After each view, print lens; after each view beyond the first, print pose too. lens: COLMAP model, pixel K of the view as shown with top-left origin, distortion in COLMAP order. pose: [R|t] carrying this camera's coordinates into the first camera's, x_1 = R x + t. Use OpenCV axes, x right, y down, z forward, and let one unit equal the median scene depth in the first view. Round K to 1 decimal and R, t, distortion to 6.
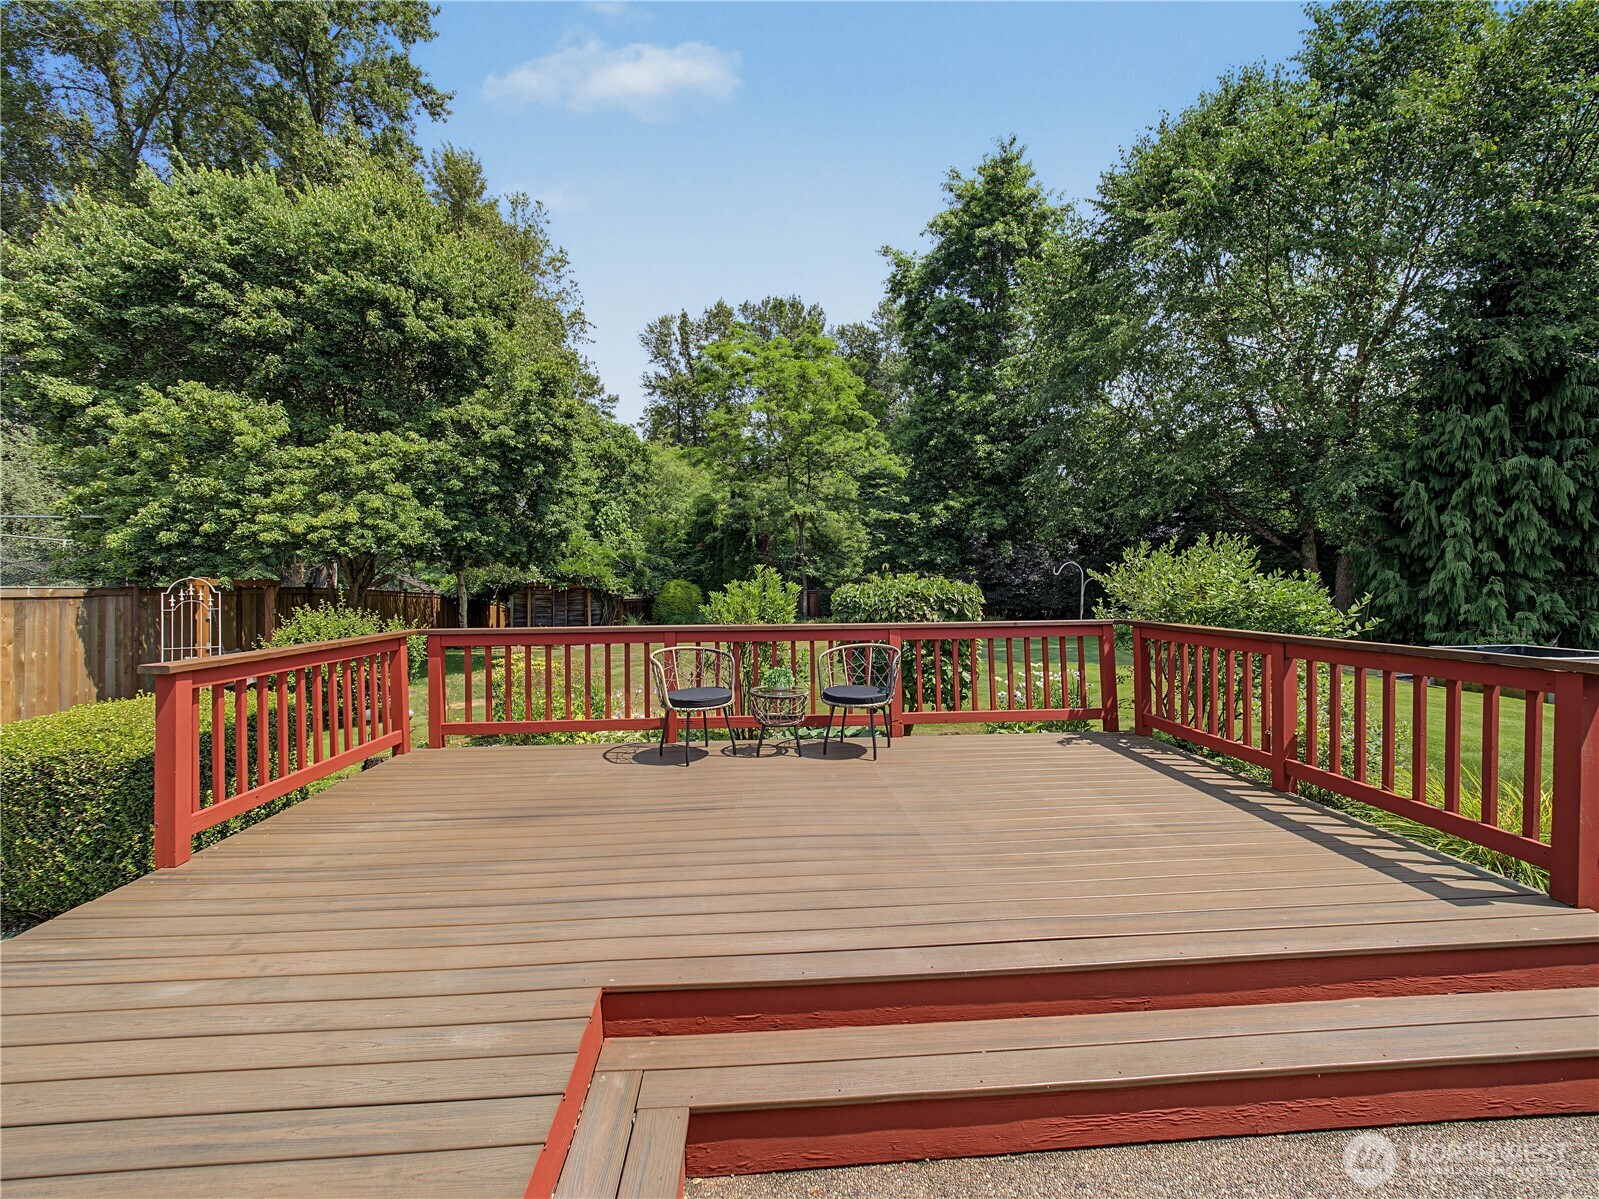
lens RADIAL K [[646.2, 0, 801.0], [0, 646.2, 572.1], [0, 0, 1]] dist [0.000968, -0.003513]
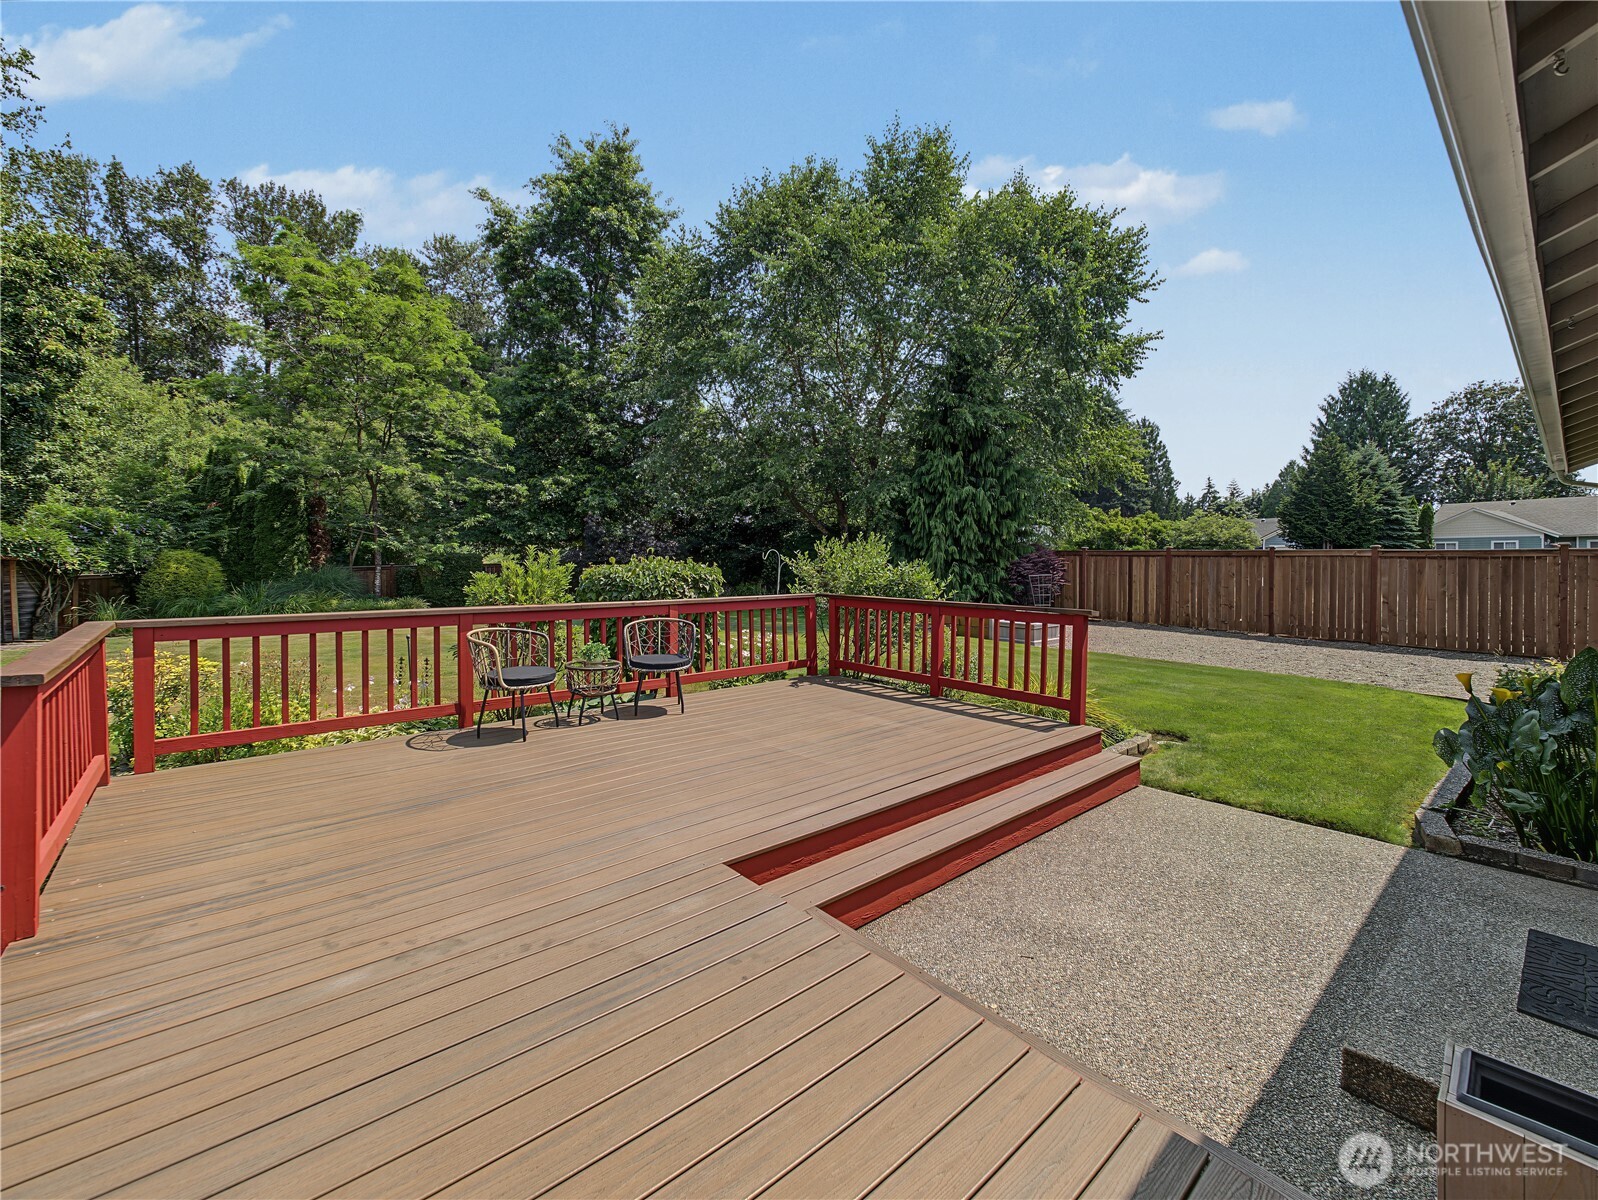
lens RADIAL K [[660.4, 0, 789.0], [0, 660.4, 565.5], [0, 0, 1]] dist [-0.013046, -0.000121]
pose [[0.802184, 0.008963, 0.597009, -0.187466], [-0.025309, 0.999499, 0.019001, -0.005222], [-0.596540, -0.030352, 0.802009, -0.036616]]
